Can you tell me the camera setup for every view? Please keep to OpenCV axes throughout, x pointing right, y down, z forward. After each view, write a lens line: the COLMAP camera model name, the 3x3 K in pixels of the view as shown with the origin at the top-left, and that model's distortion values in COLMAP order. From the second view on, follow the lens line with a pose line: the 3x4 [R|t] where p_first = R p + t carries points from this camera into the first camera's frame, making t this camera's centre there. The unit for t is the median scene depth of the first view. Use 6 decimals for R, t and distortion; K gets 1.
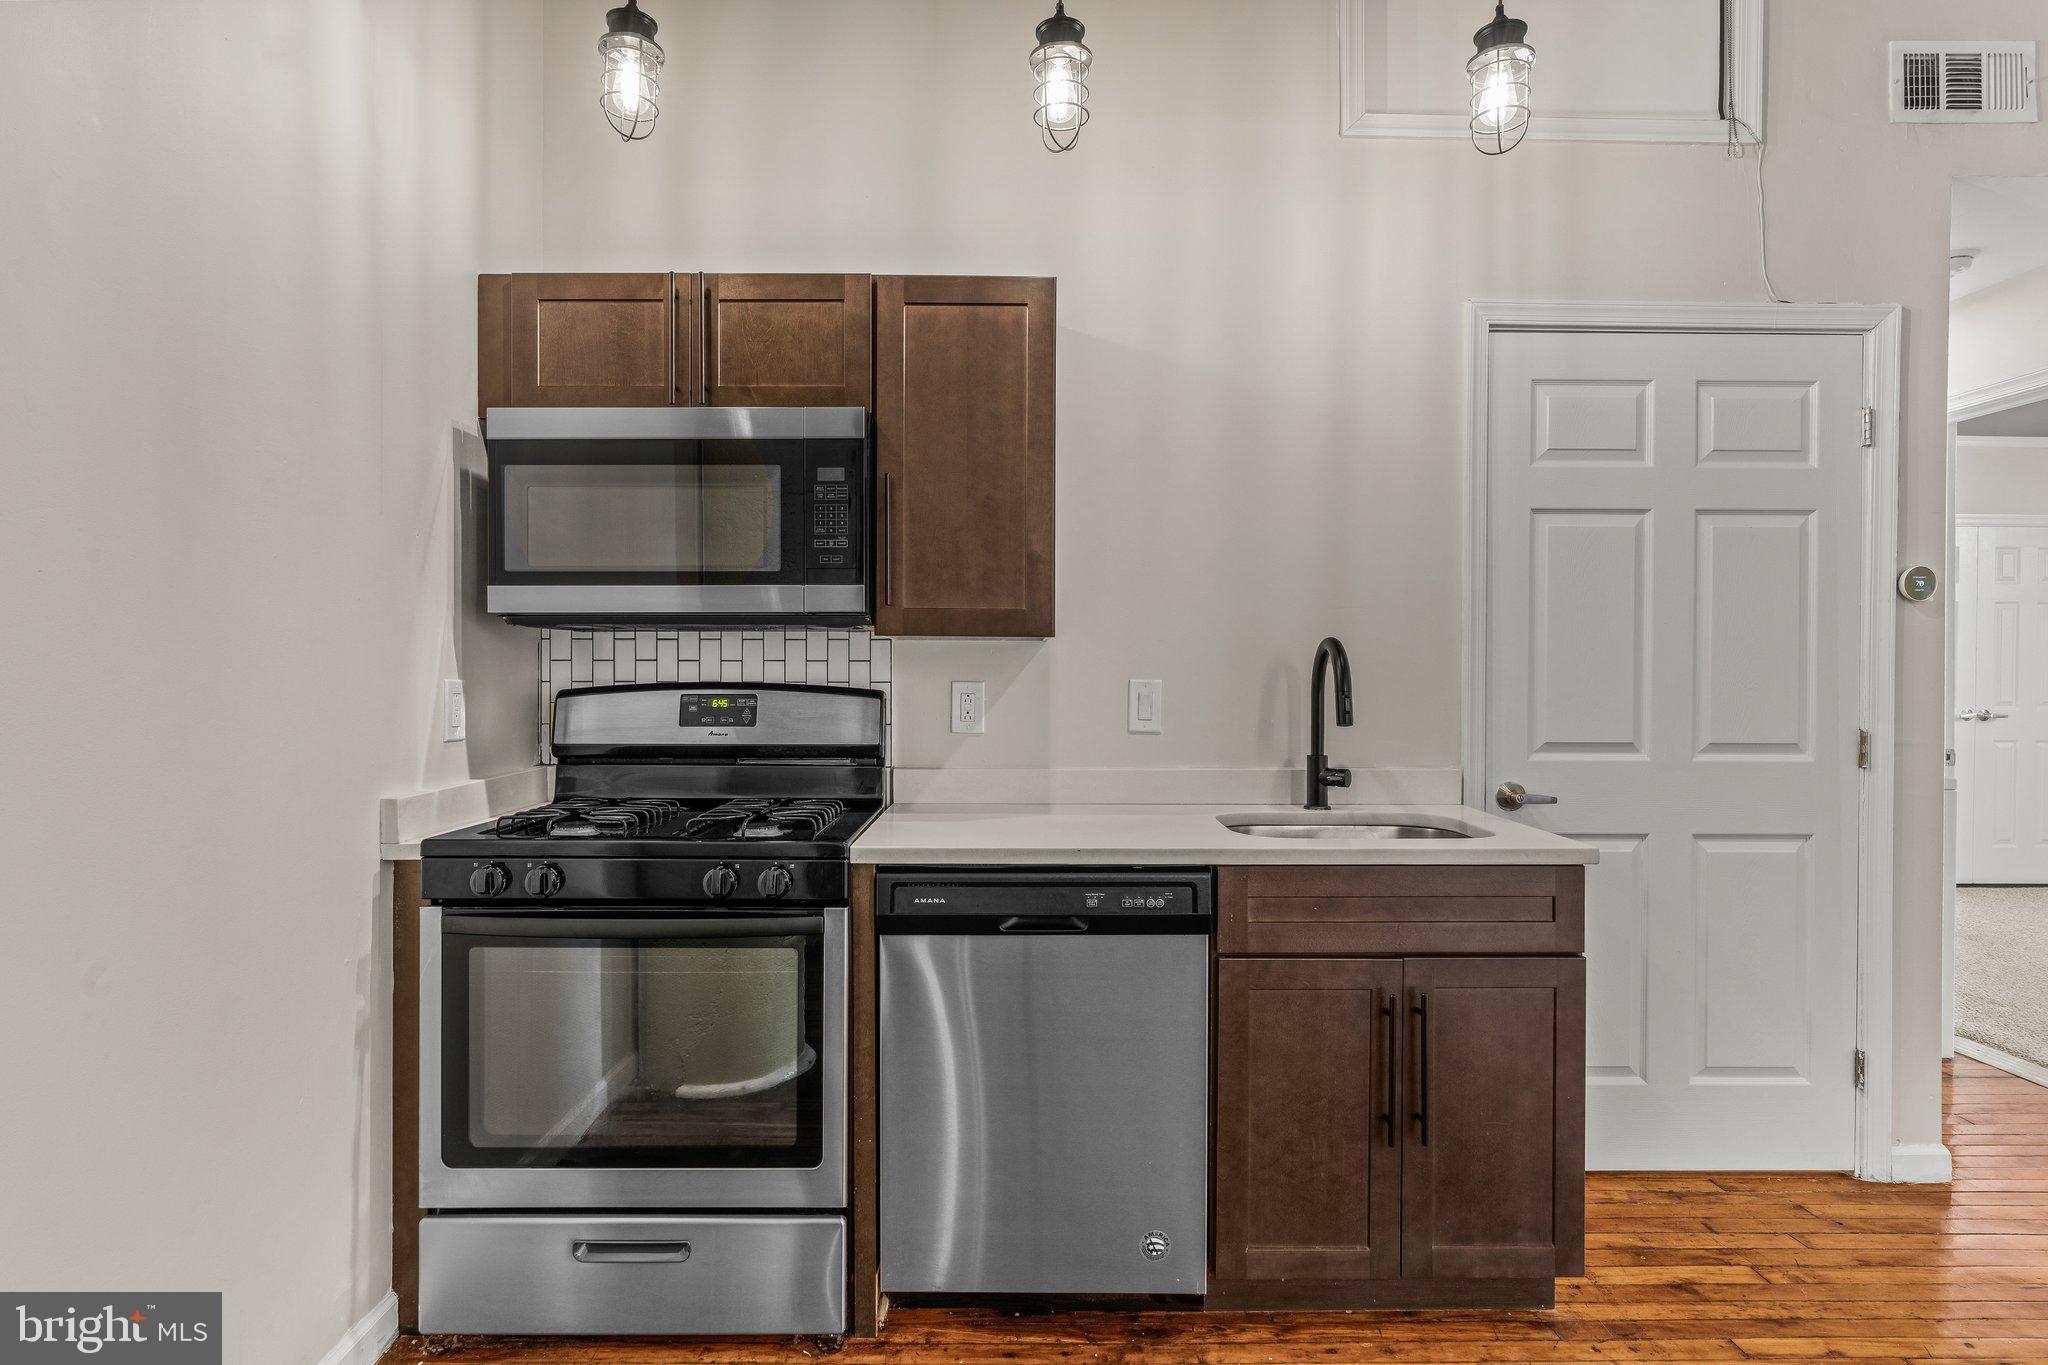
lens RADIAL K [[1064.4, 0, 1023.3], [0, 1064.4, 670.2], [0, 0, 1]] dist [-0.001085, -0.000111]
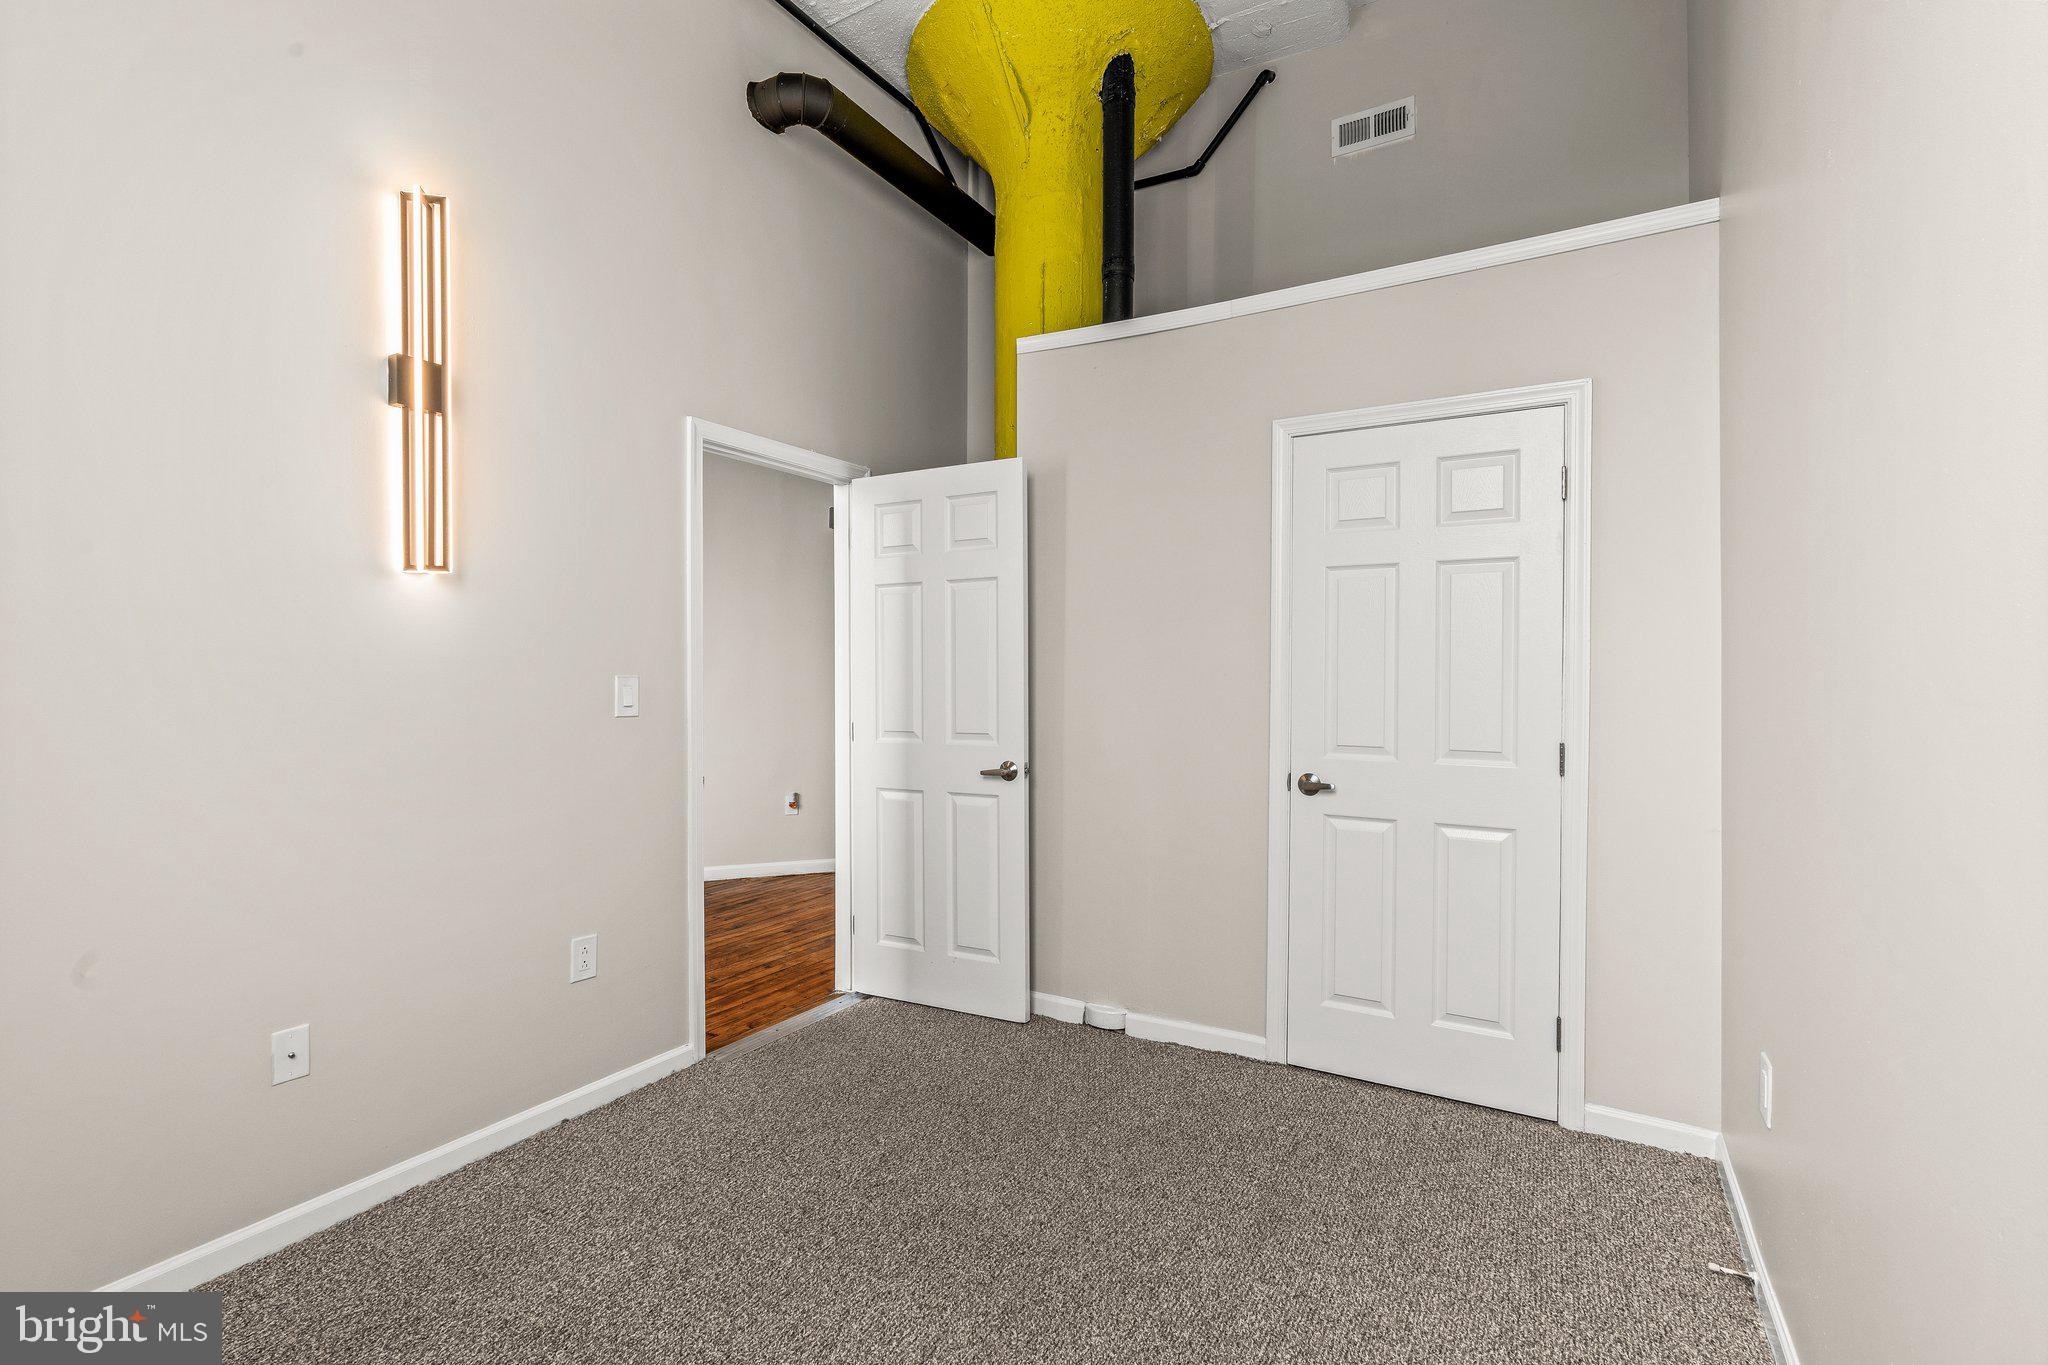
lens RADIAL K [[921.4, 0, 1018.0], [0, 921.4, 679.5], [0, 0, 1]] dist [-0.006913, 0.000905]
pose [[0.858777, 0.001683, -0.512347, 0.764171], [-0.002658, 0.999996, -0.001171, -0.010701], [0.512343, 0.002367, 0.858778, -0.181502]]
